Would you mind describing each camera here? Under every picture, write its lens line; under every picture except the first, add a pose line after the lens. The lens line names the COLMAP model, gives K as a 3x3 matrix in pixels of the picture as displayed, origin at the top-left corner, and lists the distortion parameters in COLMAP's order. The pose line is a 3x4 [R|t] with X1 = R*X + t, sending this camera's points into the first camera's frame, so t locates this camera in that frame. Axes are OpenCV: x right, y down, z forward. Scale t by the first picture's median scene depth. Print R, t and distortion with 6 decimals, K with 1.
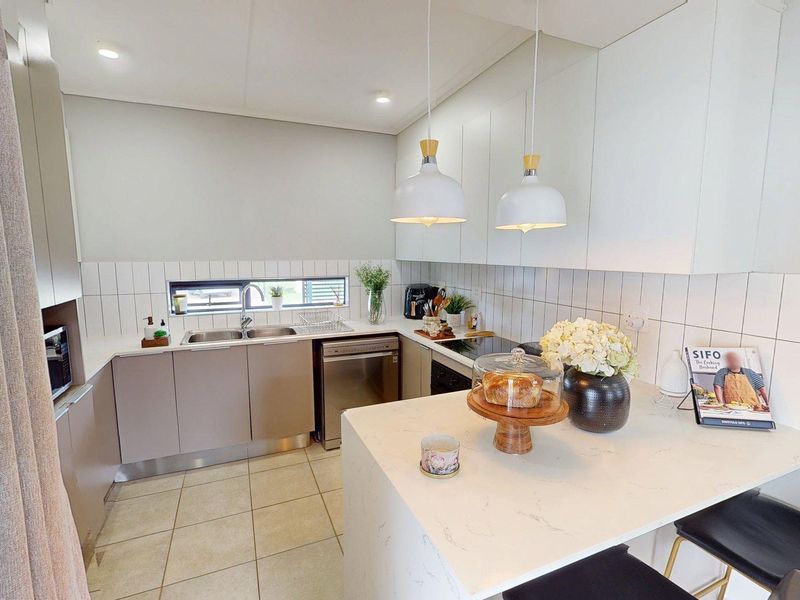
lens RADIAL K [[391.7, 0, 399.3], [0, 391.7, 302.1], [0, 0, 1]] dist [0.000666, -0.000278]
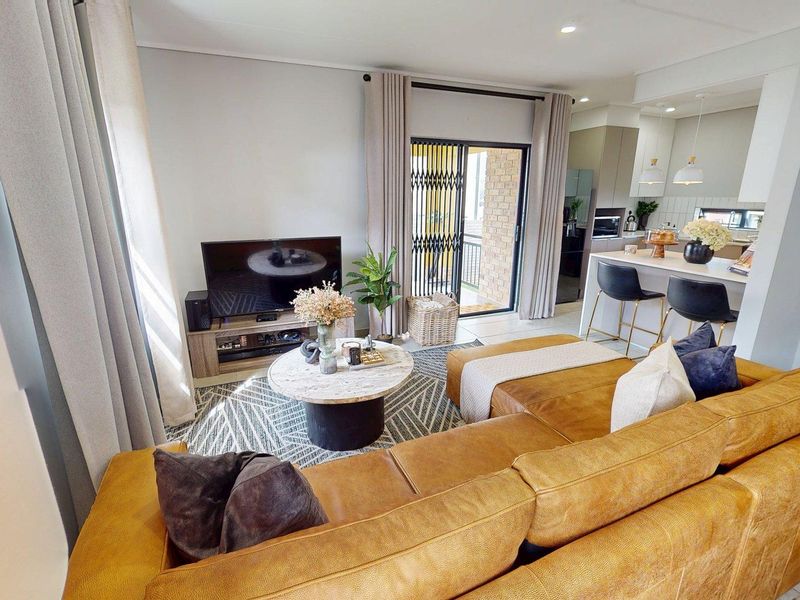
lens RADIAL K [[391.7, 0, 397.4], [0, 391.7, 302.7], [0, 0, 1]] dist [0.000666, -0.000278]
pose [[-0.025743, 0.269967, -0.962525, 1.375794], [-0.125317, 0.954378, 0.271033, 0.053585], [0.991783, 0.127598, 0.009262, -0.403516]]
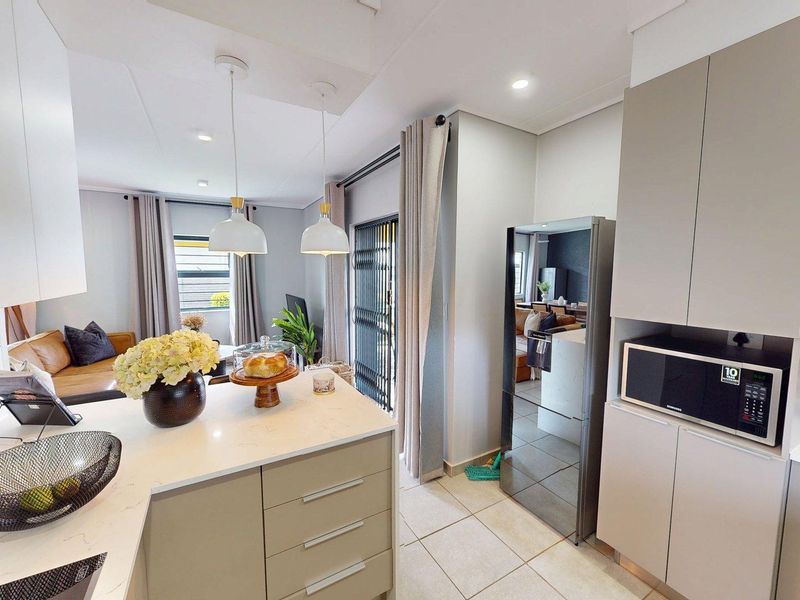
lens RADIAL K [[338.8, 0, 401.0], [0, 338.8, 303.6], [0, 0, 1]] dist [-0.002509, -0.000007]
pose [[-0.993225, 0.007622, -0.115960, -0.022432], [-0.019103, 0.973564, 0.227614, -0.124079], [0.114630, 0.228287, -0.966822, 0.899627]]
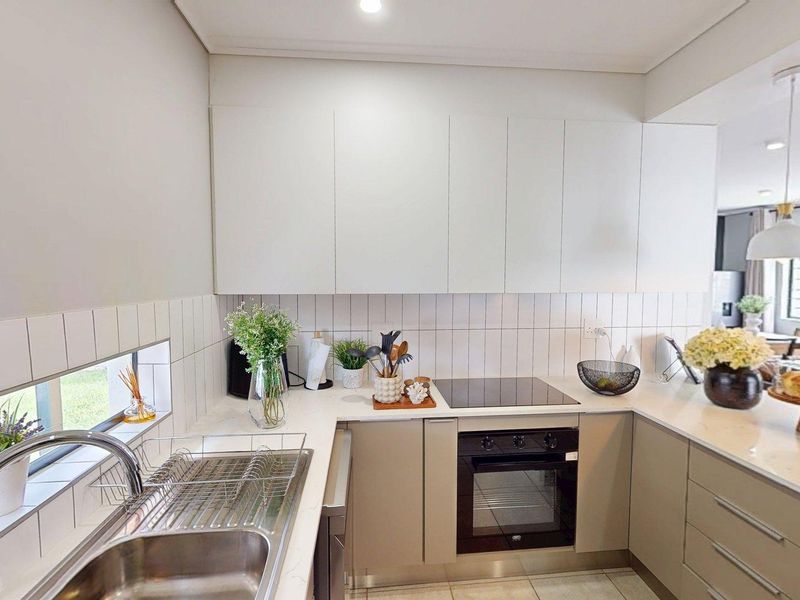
lens RADIAL K [[391.7, 0, 401.1], [0, 391.7, 299.2], [0, 0, 1]] dist [0.000666, -0.000278]
pose [[0.296609, -0.057128, 0.953289, -0.495927], [0.123817, 0.992084, 0.020928, -0.098423], [-0.946938, 0.111826, 0.301335, 0.739745]]
